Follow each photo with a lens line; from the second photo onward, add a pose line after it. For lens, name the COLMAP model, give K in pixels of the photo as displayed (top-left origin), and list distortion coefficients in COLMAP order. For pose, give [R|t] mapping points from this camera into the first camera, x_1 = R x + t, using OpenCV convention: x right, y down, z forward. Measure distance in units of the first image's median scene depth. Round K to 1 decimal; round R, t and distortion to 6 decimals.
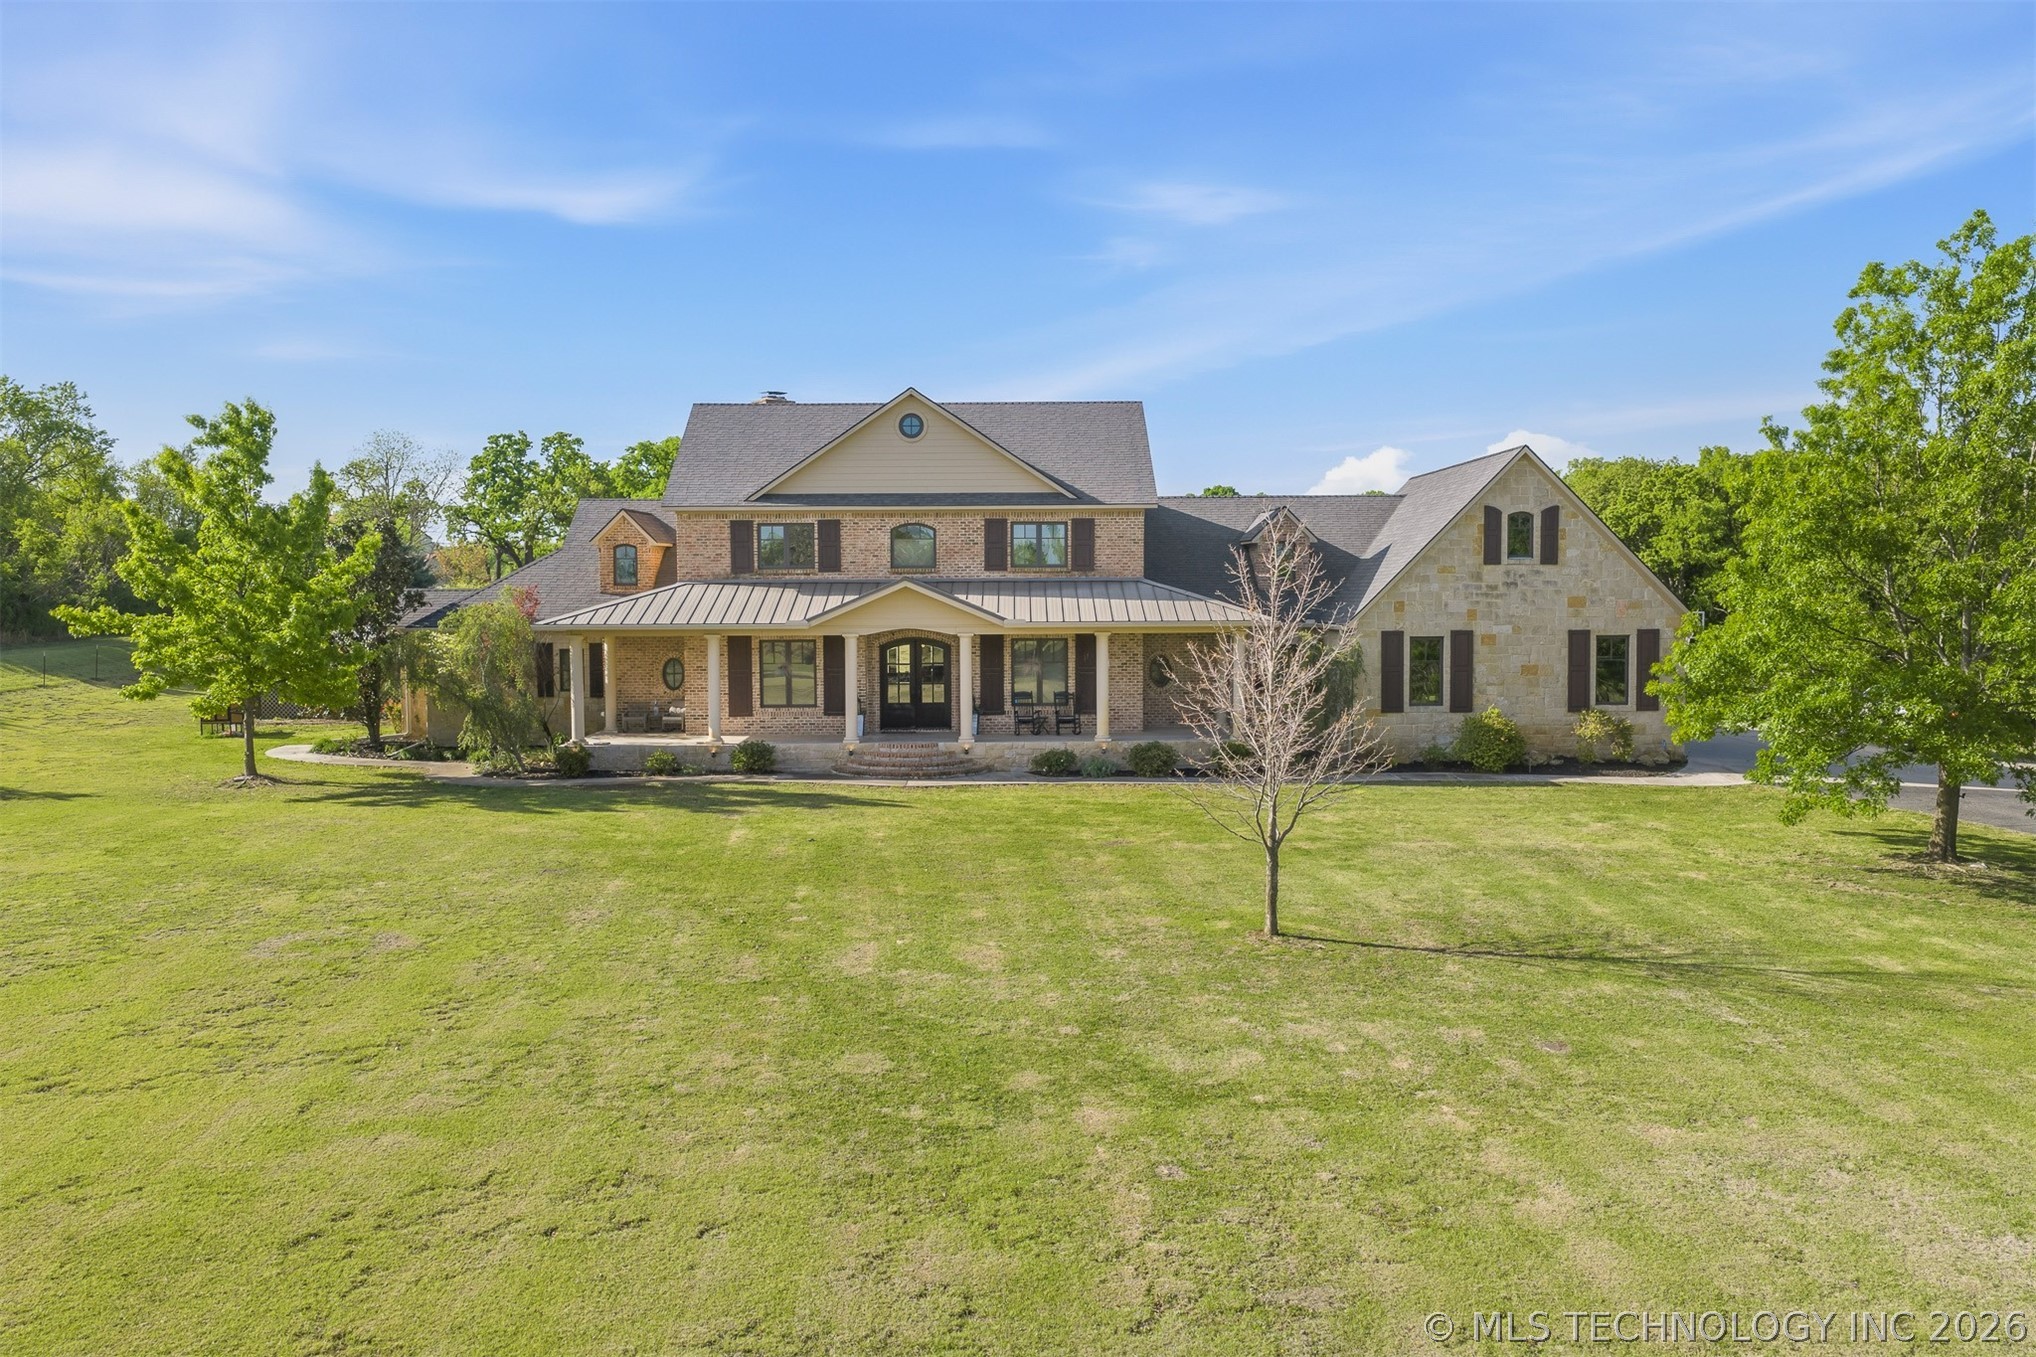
lens RADIAL K [[1715.2, 0, 1103.0], [0, 1715.2, 648.1], [0, 0, 1]] dist [0.027095, -0.052271]
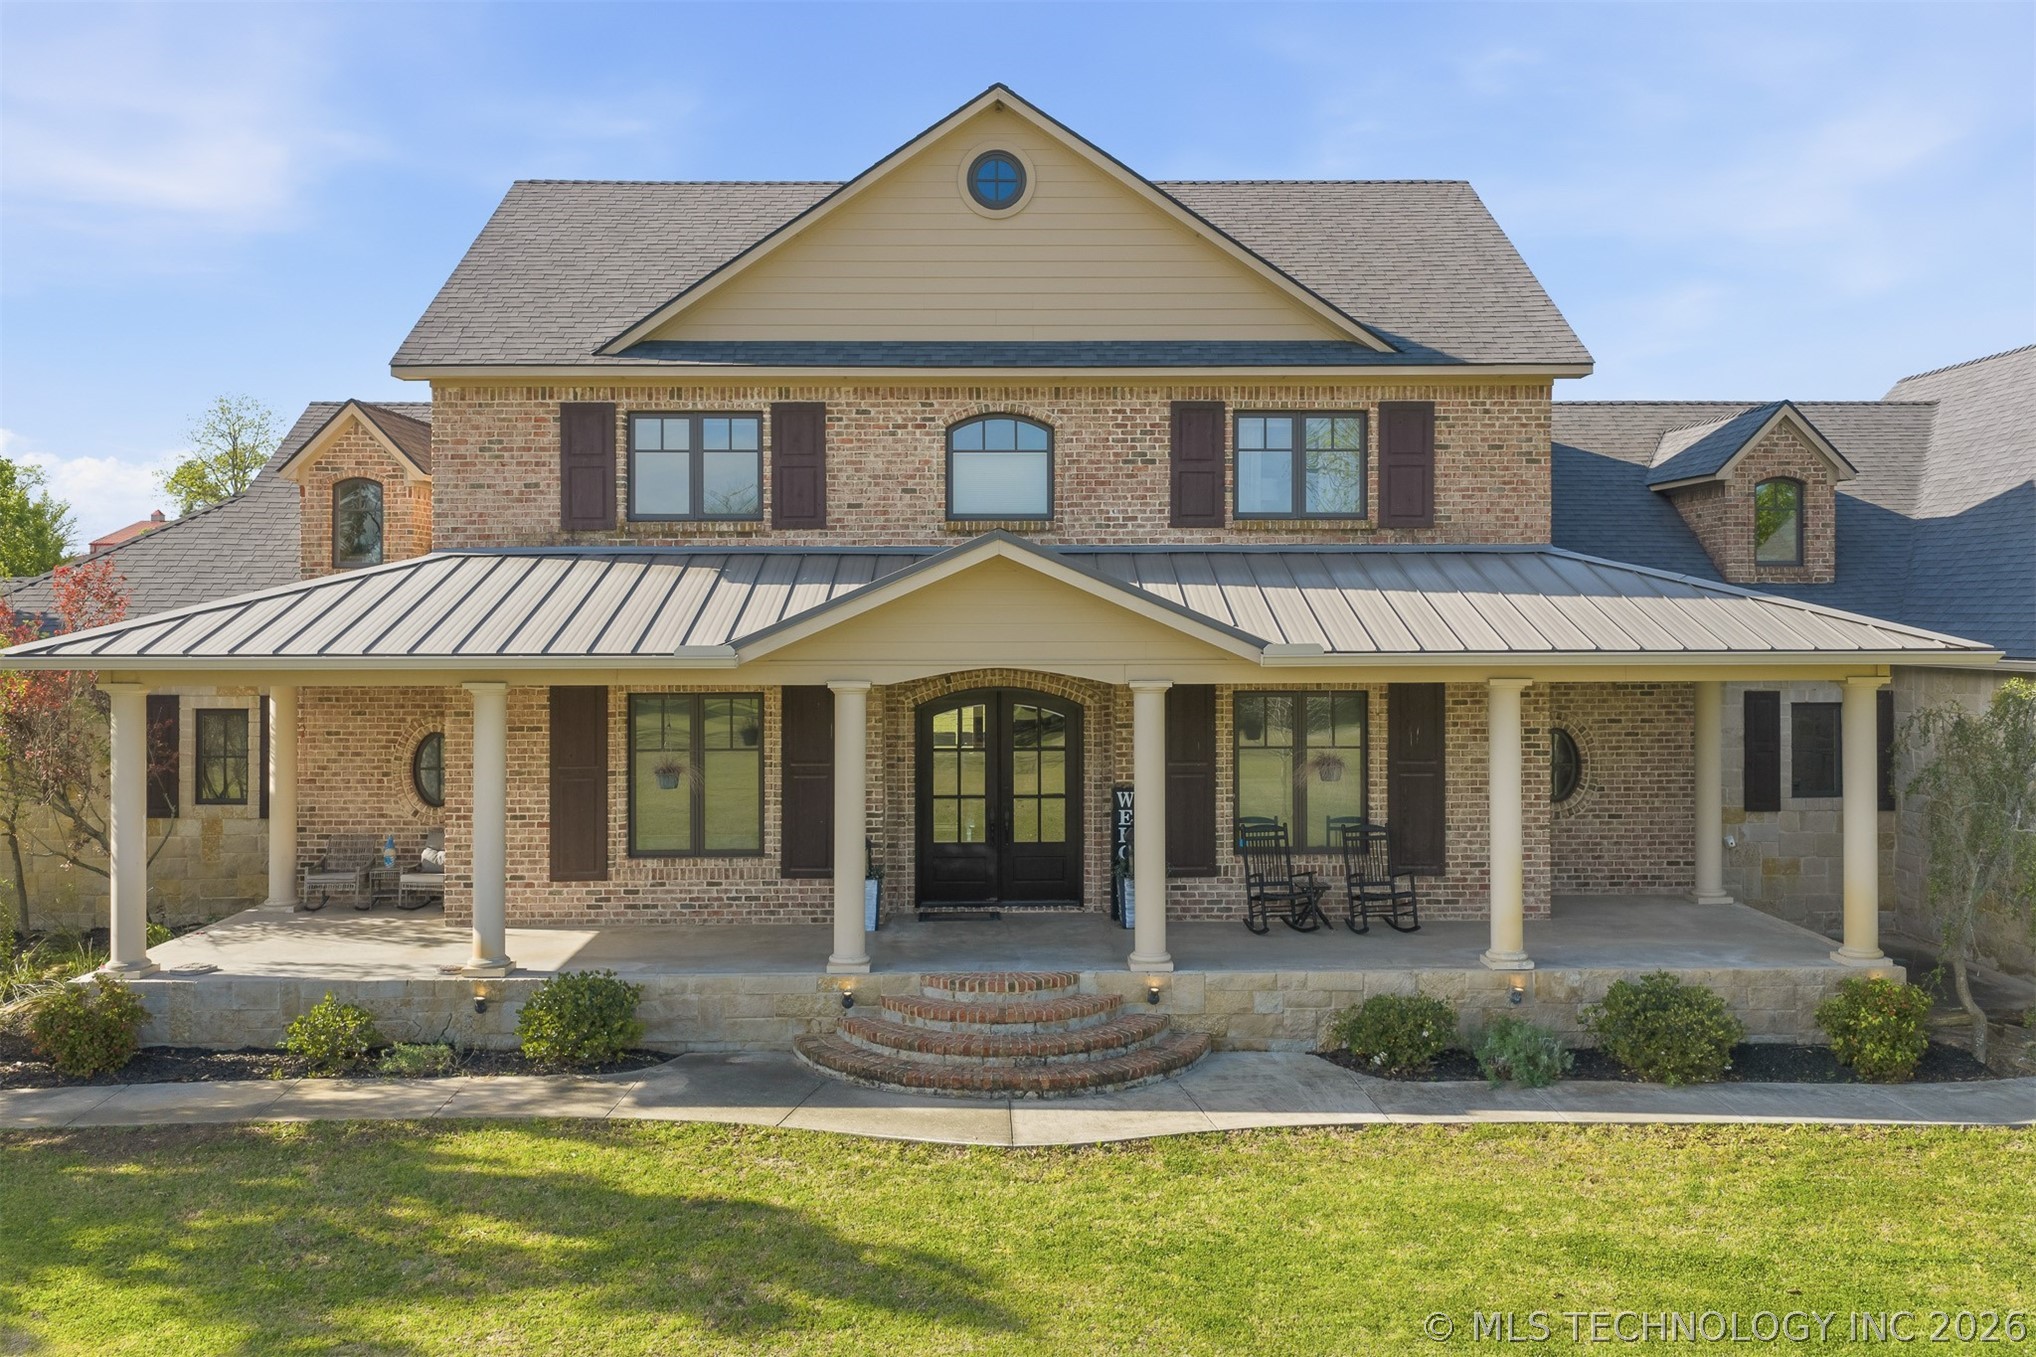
lens RADIAL K [[1715.2, 0, 1062.6], [0, 1715.2, 595.6], [0, 0, 1]] dist [0.027095, -0.052271]
pose [[0.999895, 0.002540, -0.014287, -0.089861], [-0.003189, 0.998957, -0.045540, -0.009626], [0.014157, 0.045580, 0.998860, 0.589713]]
